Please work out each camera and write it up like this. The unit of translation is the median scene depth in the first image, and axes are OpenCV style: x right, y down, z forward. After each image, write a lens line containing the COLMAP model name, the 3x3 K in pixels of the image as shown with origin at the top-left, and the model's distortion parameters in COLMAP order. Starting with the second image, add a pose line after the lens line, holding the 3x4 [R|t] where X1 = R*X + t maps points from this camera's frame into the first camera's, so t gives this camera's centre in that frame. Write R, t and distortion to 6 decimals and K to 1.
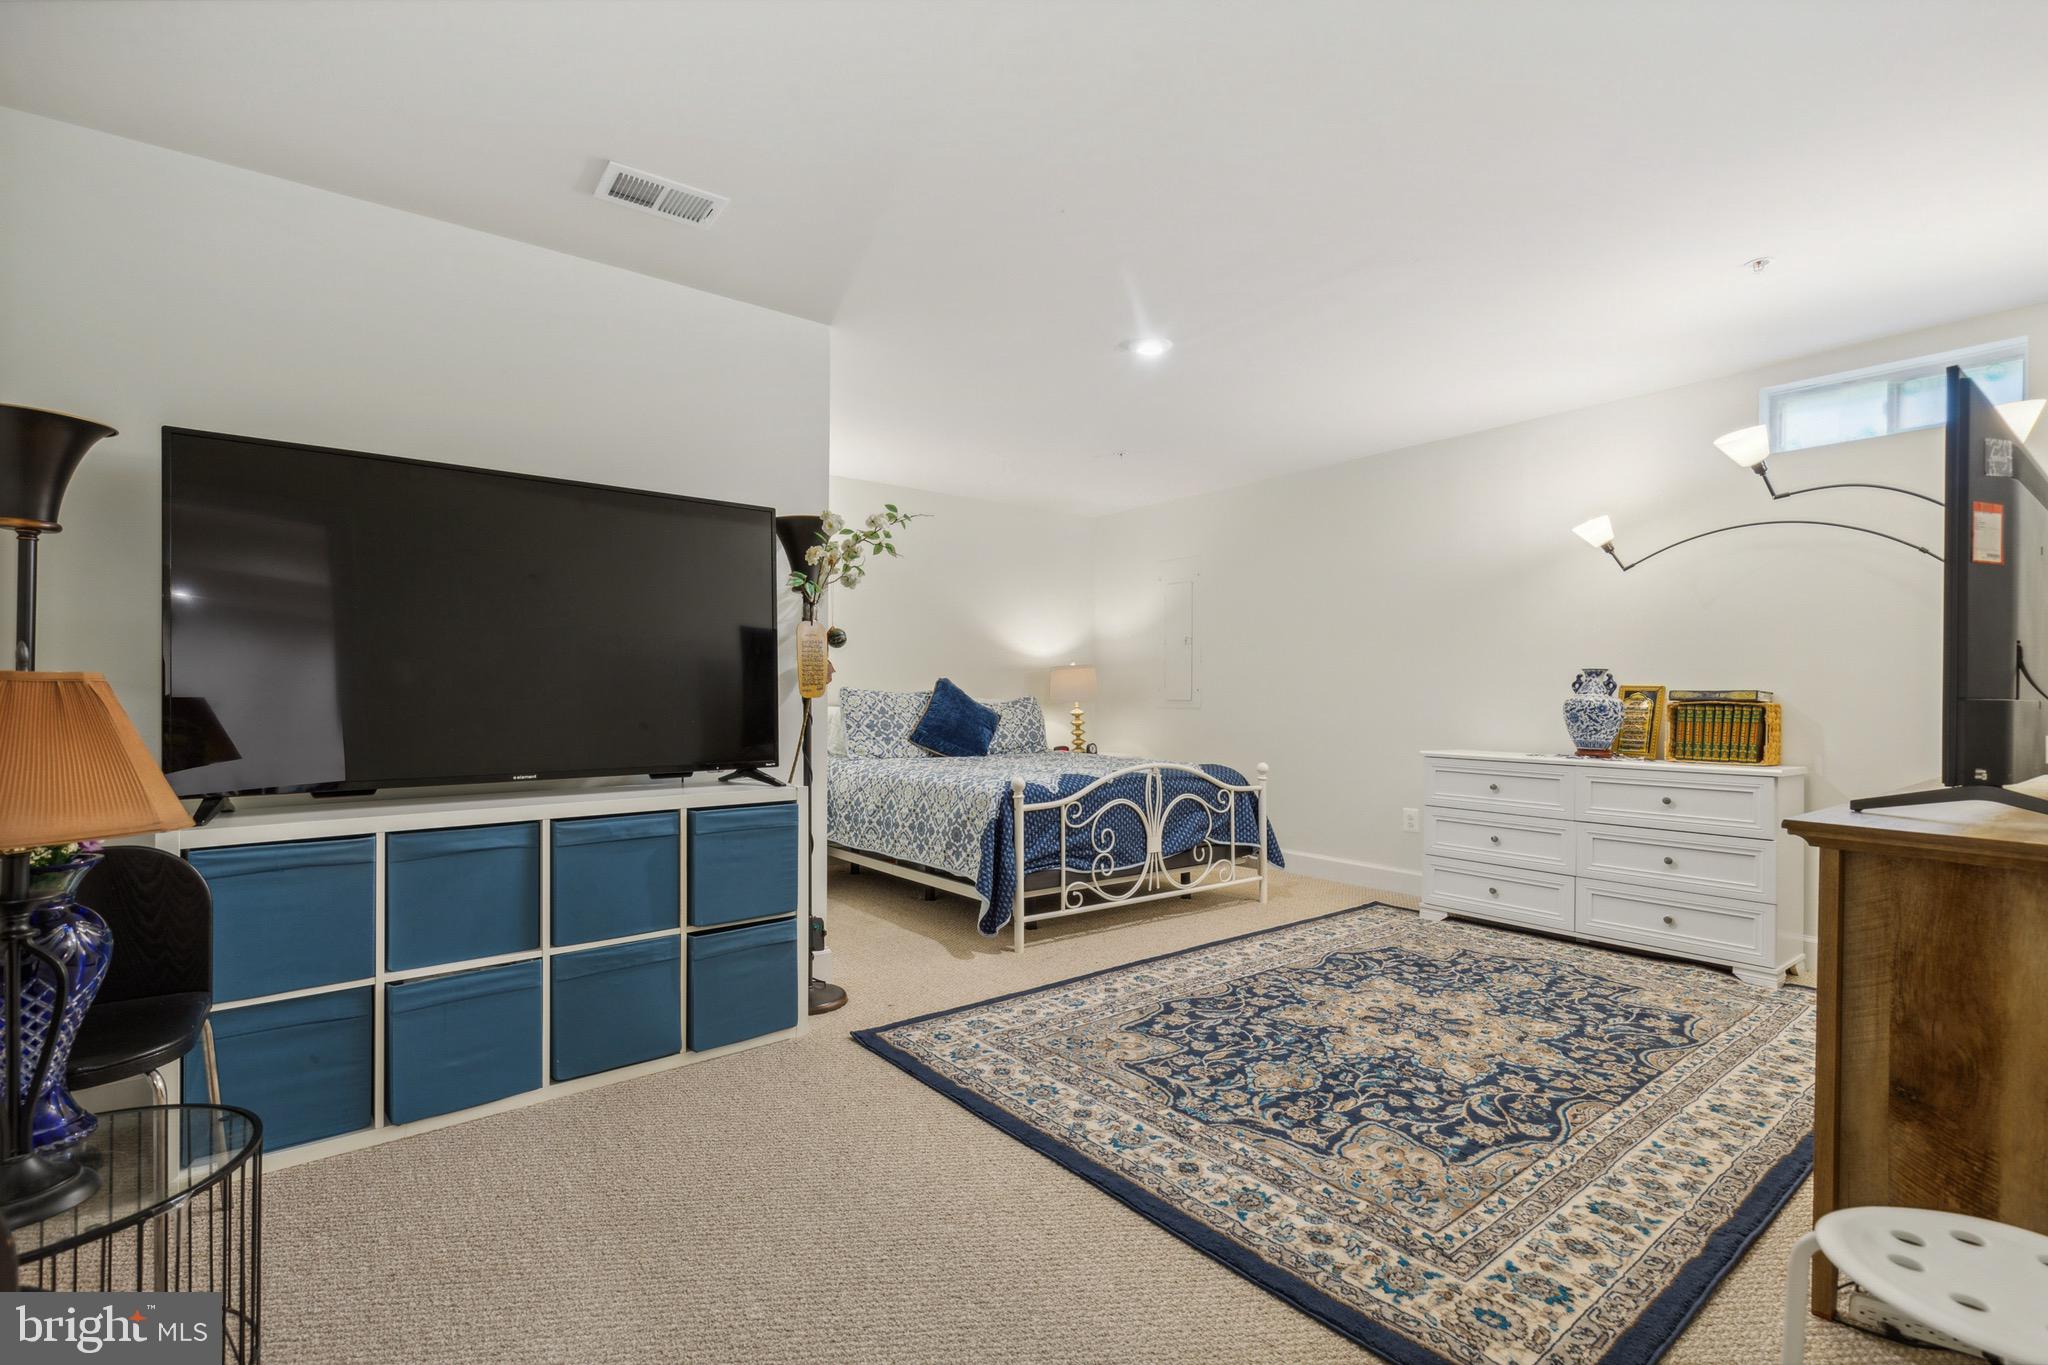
lens RADIAL K [[955.9, 0, 1027.5], [0, 955.9, 694.0], [0, 0, 1]] dist [0.013898, -0.003465]
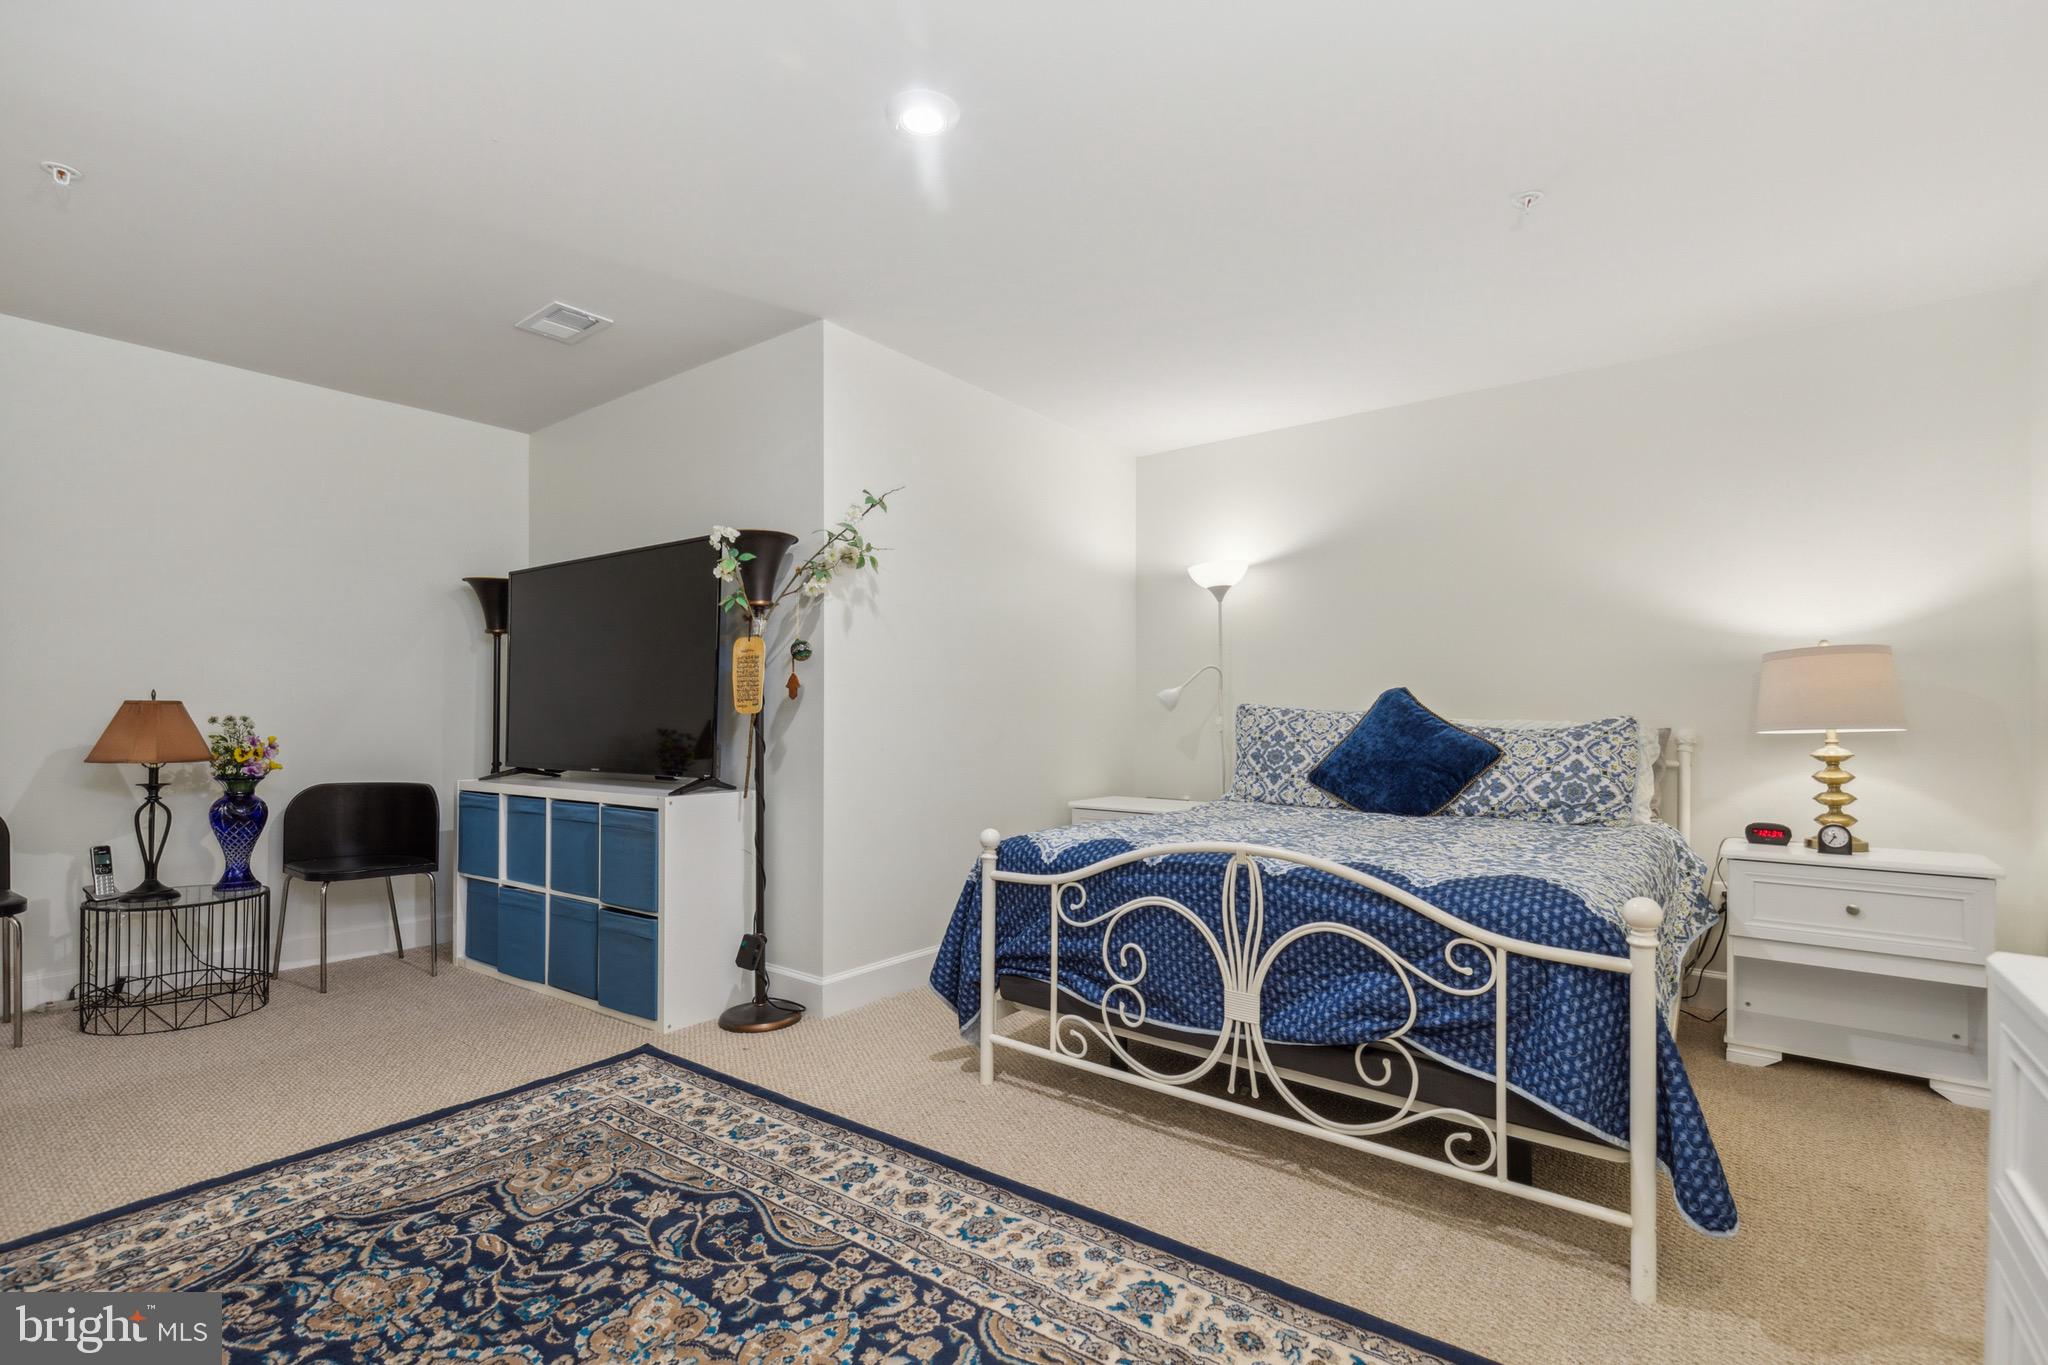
lens RADIAL K [[955.9, 0, 1024.5], [0, 955.9, 688.7], [0, 0, 1]] dist [0.013898, -0.003465]
pose [[0.228065, -0.031622, -0.973132, 0.659870], [-0.002178, 0.999453, -0.032988, 0.007003], [0.973643, 0.009642, 0.227871, 0.837237]]
